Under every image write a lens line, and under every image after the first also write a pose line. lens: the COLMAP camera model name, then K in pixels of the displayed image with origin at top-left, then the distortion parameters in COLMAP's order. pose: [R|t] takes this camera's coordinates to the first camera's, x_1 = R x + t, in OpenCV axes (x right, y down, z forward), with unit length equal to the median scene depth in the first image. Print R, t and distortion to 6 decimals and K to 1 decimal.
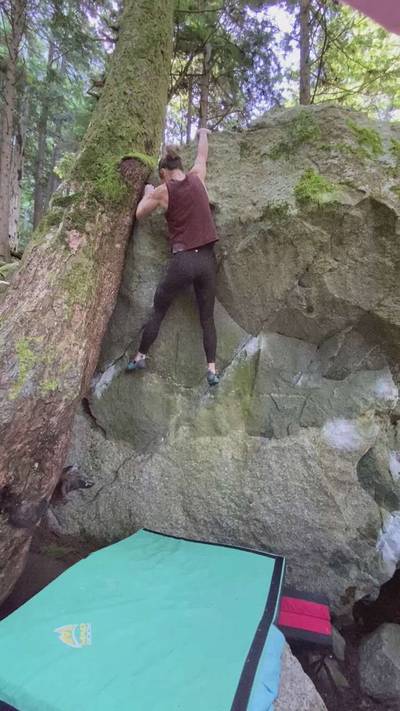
lens RADIAL K [[332.7, 0, 198.0], [0, 332.7, 356.4], [0, 0, 1]] dist [-0.002673, -0.000529]
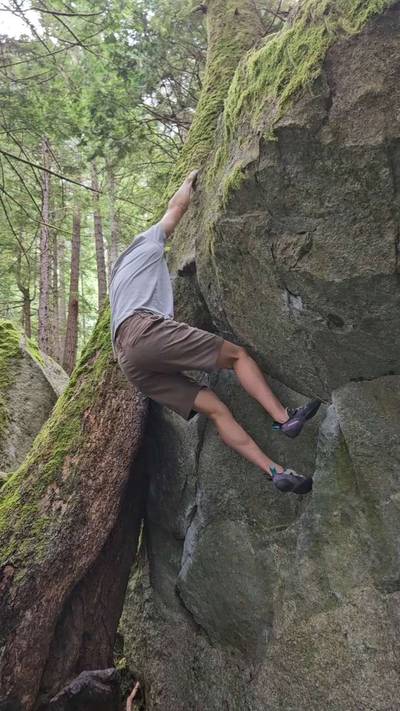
lens RADIAL K [[587.8, 0, 188.4], [0, 587.8, 355.0], [0, 0, 1]] dist [-0.000865, 0.009298]
pose [[0.642395, -0.444333, -0.624418, 0.723659], [0.188065, 0.881253, -0.433617, 0.270727], [0.742941, 0.161122, 0.649676, 0.179933]]
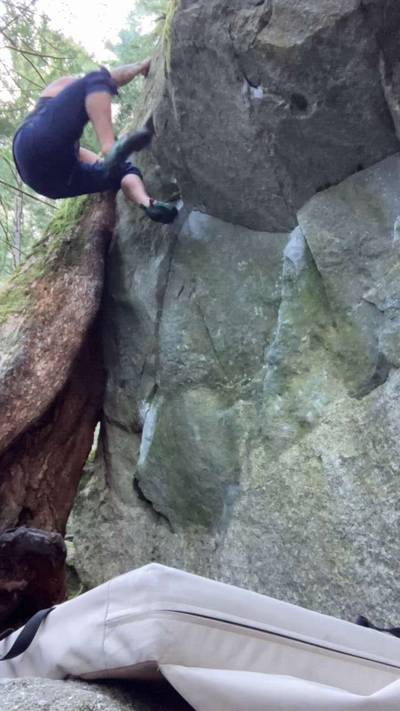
lens RADIAL K [[561.1, 0, 199.2], [0, 561.1, 354.4], [0, 0, 1]] dist [0.028596, -0.066335]
pose [[0.680051, -0.506107, -0.530458, 0.470332], [0.229188, 0.834007, -0.501902, 0.554854], [0.696422, 0.219744, 0.683161, 0.359647]]
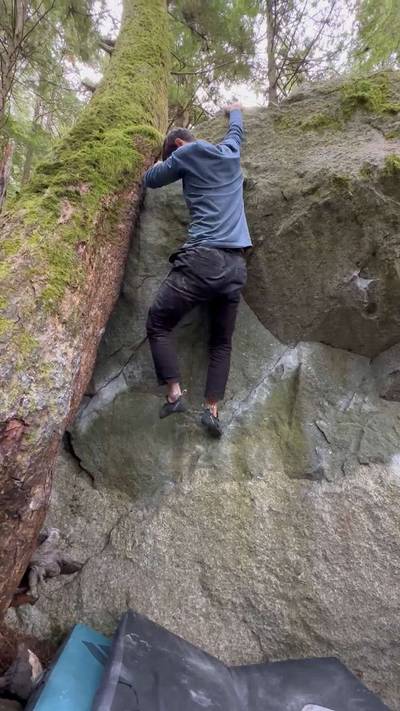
lens RADIAL K [[325.6, 0, 199.7], [0, 325.6, 357.1], [0, 0, 1]] dist [-0.009043, 0.002996]
pose [[0.996276, 0.004493, 0.086099, -0.123859], [0.006190, 0.992336, -0.123412, 0.060320], [-0.085993, 0.123486, 0.988613, 0.275432]]
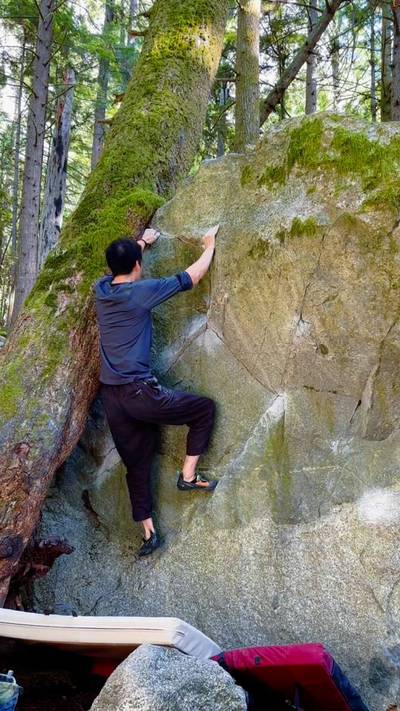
lens RADIAL K [[790.4, 0, 200.9], [0, 790.4, 466.0], [0, 0, 1]] dist [0.119066, 0.000000]
pose [[0.948307, -0.053325, -0.312843, 0.611403], [0.011659, 0.990970, -0.133572, 0.375450], [0.317141, 0.123020, 0.940366, -0.842804]]
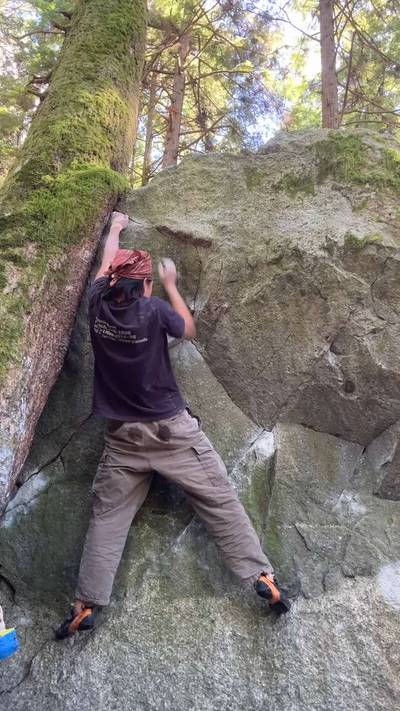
lens RADIAL K [[615.9, 0, 198.8], [0, 615.9, 354.7], [0, 0, 1]] dist [0.068473, -0.088427]
pose [[0.996265, 0.042103, 0.075387, -0.065954], [-0.019714, 0.960914, -0.276145, 0.143978], [-0.084067, 0.273627, 0.958155, -0.204325]]
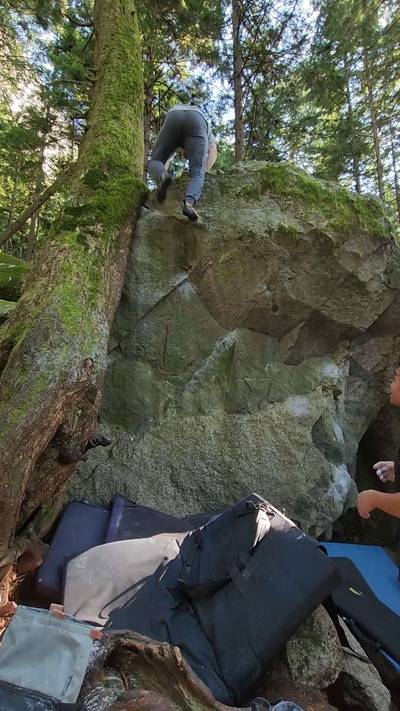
lens RADIAL K [[347.1, 0, 207.3], [0, 347.1, 357.1], [0, 0, 1]] dist [0.002599, -0.003102]
pose [[0.975441, 0.010251, 0.220022, -0.210755], [0.011884, 0.995012, -0.099049, 0.172353], [-0.219940, 0.099231, 0.970453, -0.240294]]
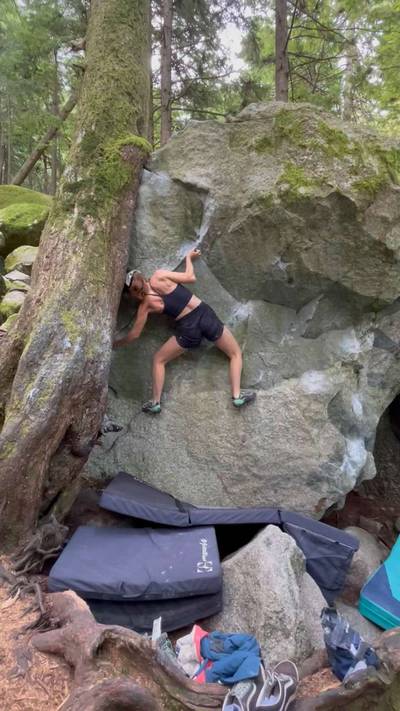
lens RADIAL K [[364.5, 0, 199.0], [0, 364.5, 358.9], [0, 0, 1]] dist [-0.006661, 0.001300]
pose [[0.995787, -0.040936, 0.082048, -0.106795], [0.032465, 0.994251, 0.102031, -0.004930], [-0.085753, -0.098938, 0.991392, -0.293494]]
